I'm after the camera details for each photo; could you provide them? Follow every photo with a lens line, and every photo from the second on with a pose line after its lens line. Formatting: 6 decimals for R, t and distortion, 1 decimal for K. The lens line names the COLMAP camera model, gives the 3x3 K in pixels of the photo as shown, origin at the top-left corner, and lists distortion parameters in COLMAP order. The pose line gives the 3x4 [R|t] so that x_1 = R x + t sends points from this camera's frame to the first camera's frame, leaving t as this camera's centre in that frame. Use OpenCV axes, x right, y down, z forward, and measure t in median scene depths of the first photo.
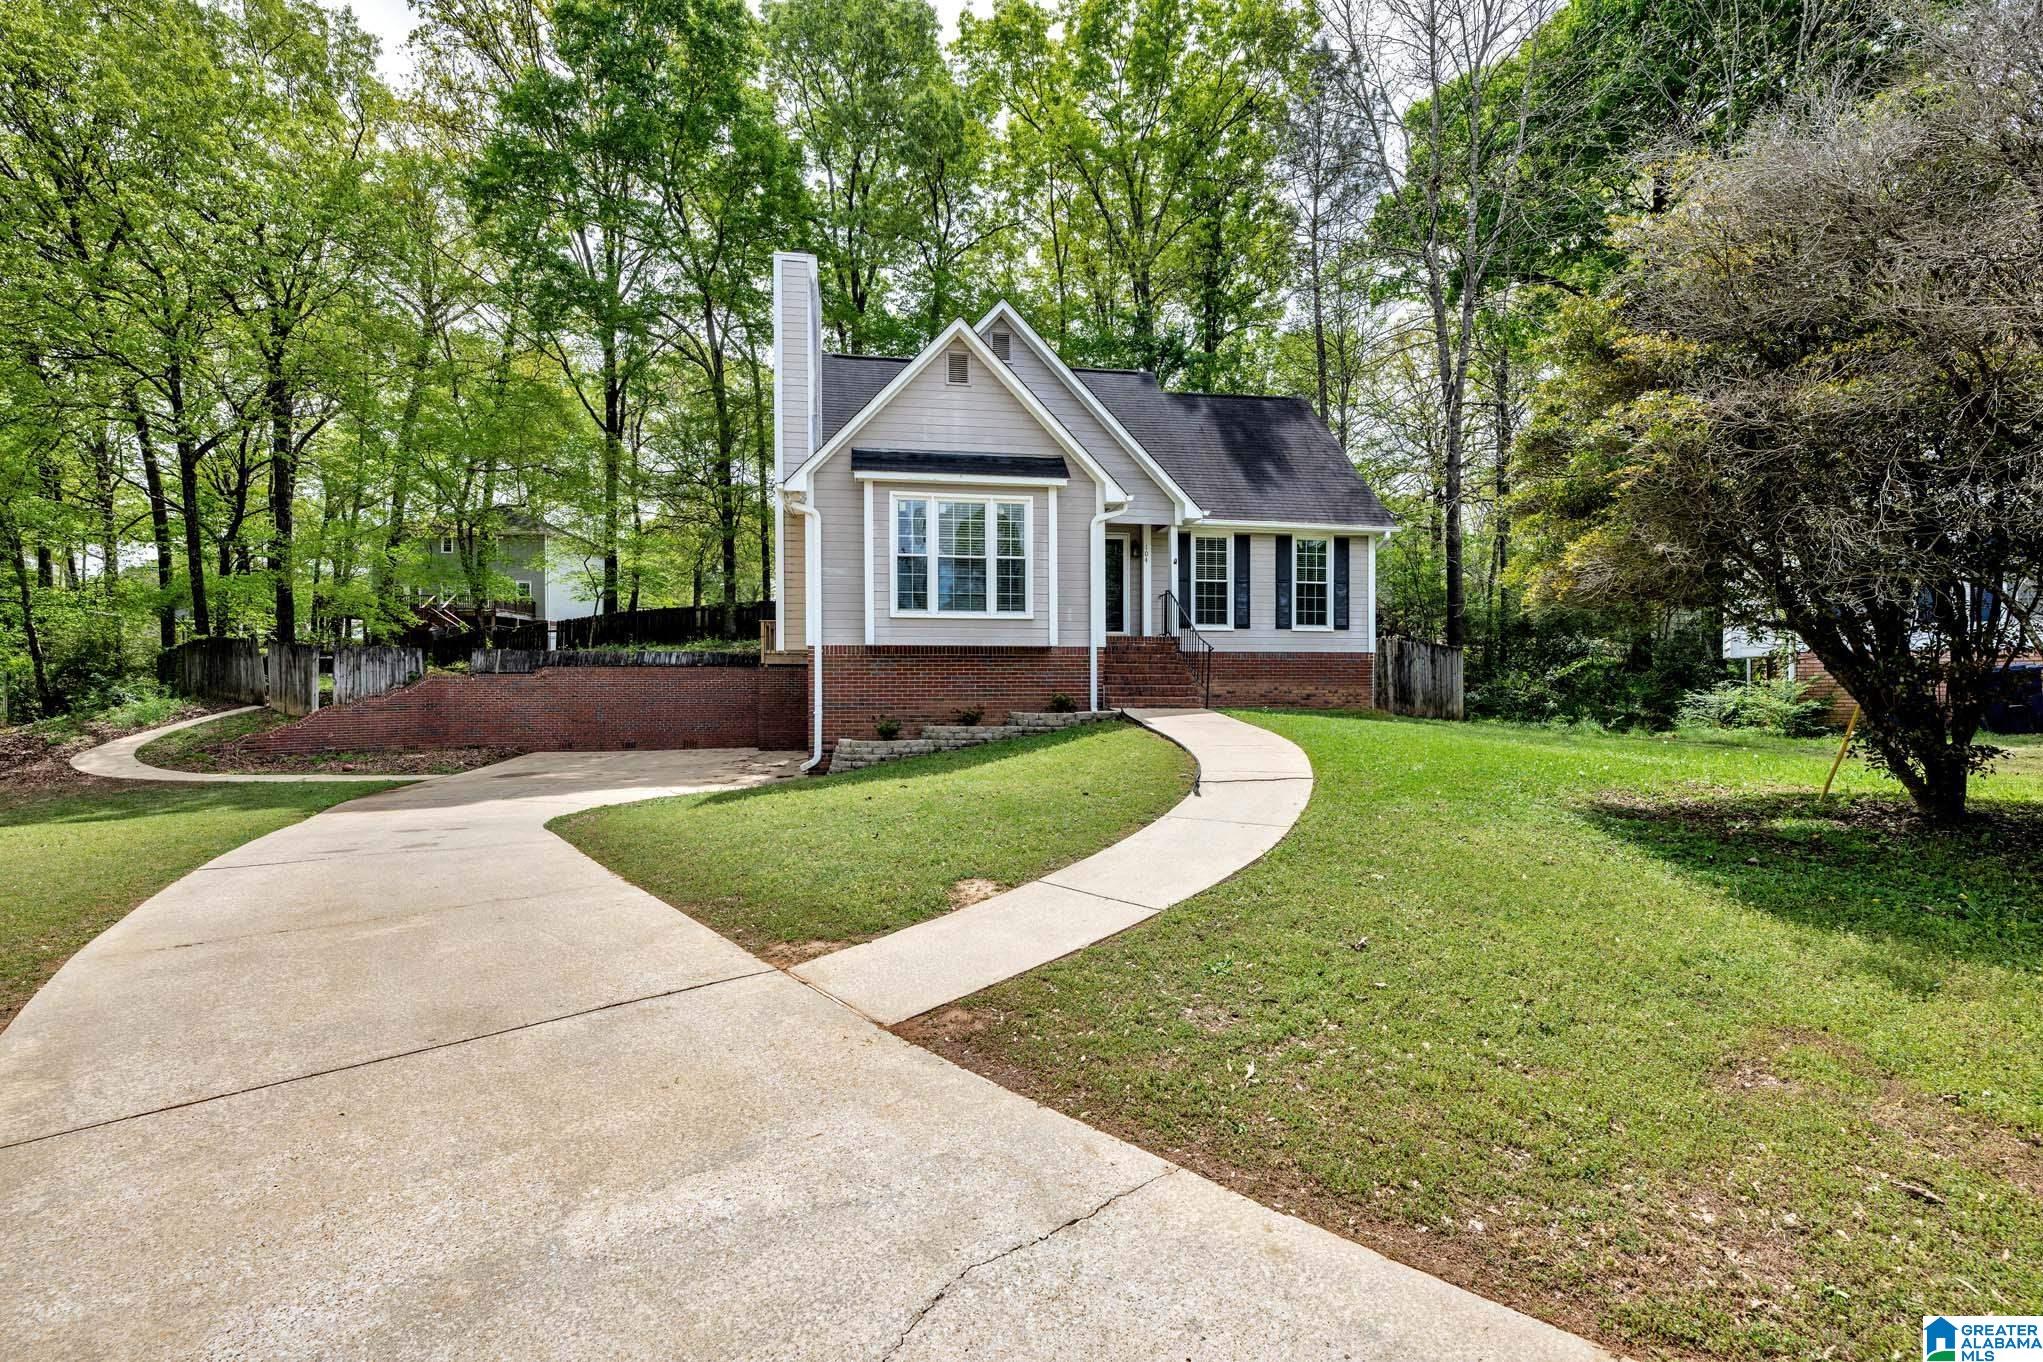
lens RADIAL K [[908.5, 0, 1014.9], [0, 908.5, 675.1], [0, 0, 1]] dist [0.019851, -0.000049]
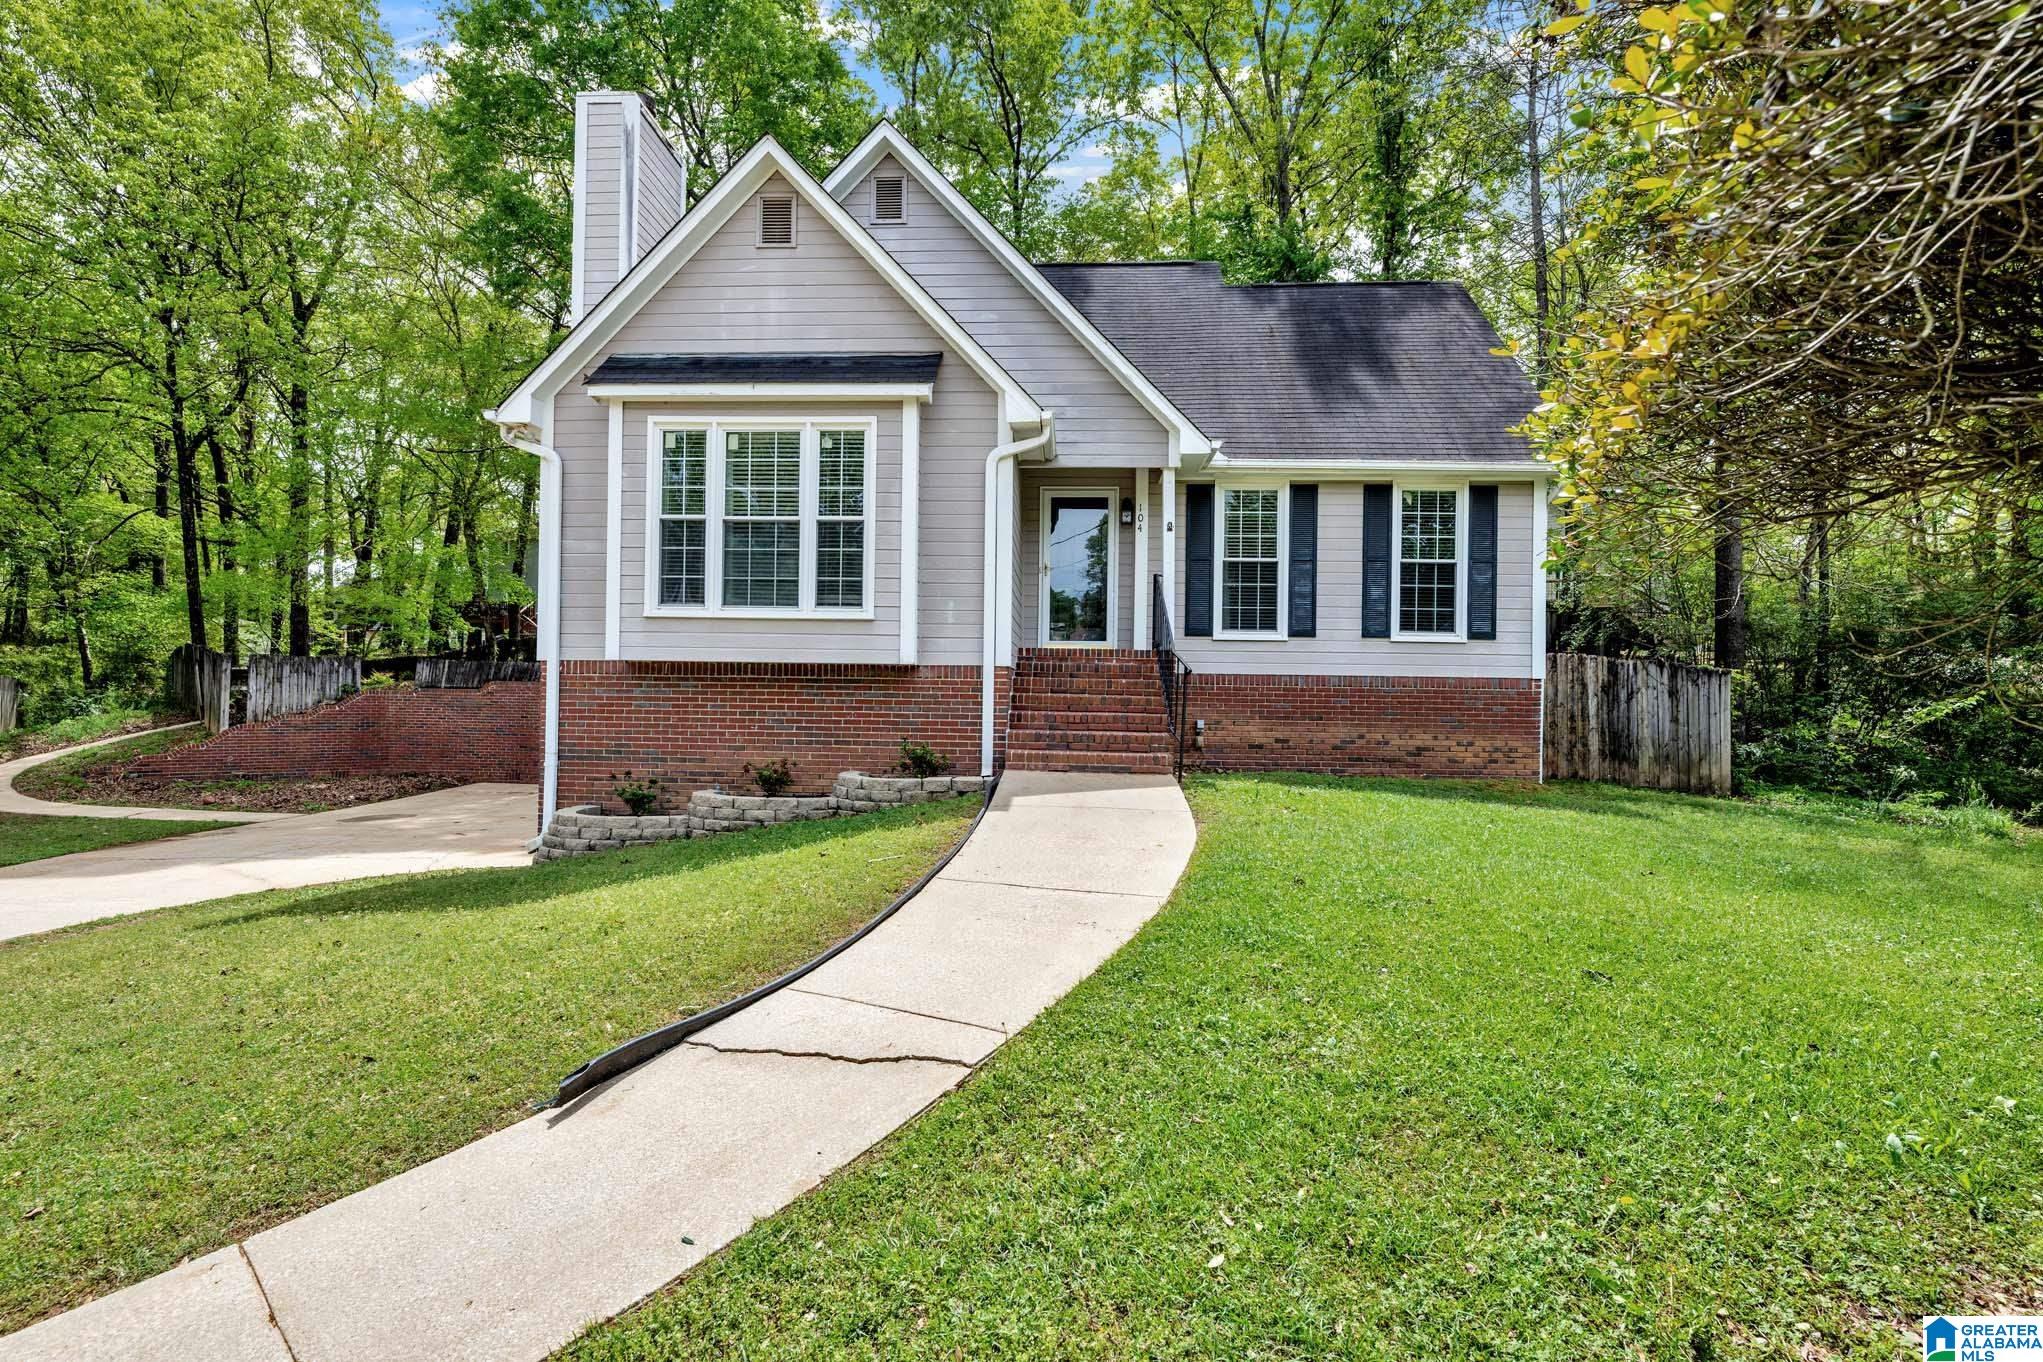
lens RADIAL K [[956.5, 0, 1027.2], [0, 956.5, 677.8], [0, 0, 1]] dist [0.003061, 0.001131]
pose [[0.973763, 0.012682, -0.227213, 0.219096], [-0.015024, 0.999850, -0.008582, -0.015776], [0.227070, 0.011770, 0.973807, 0.337524]]
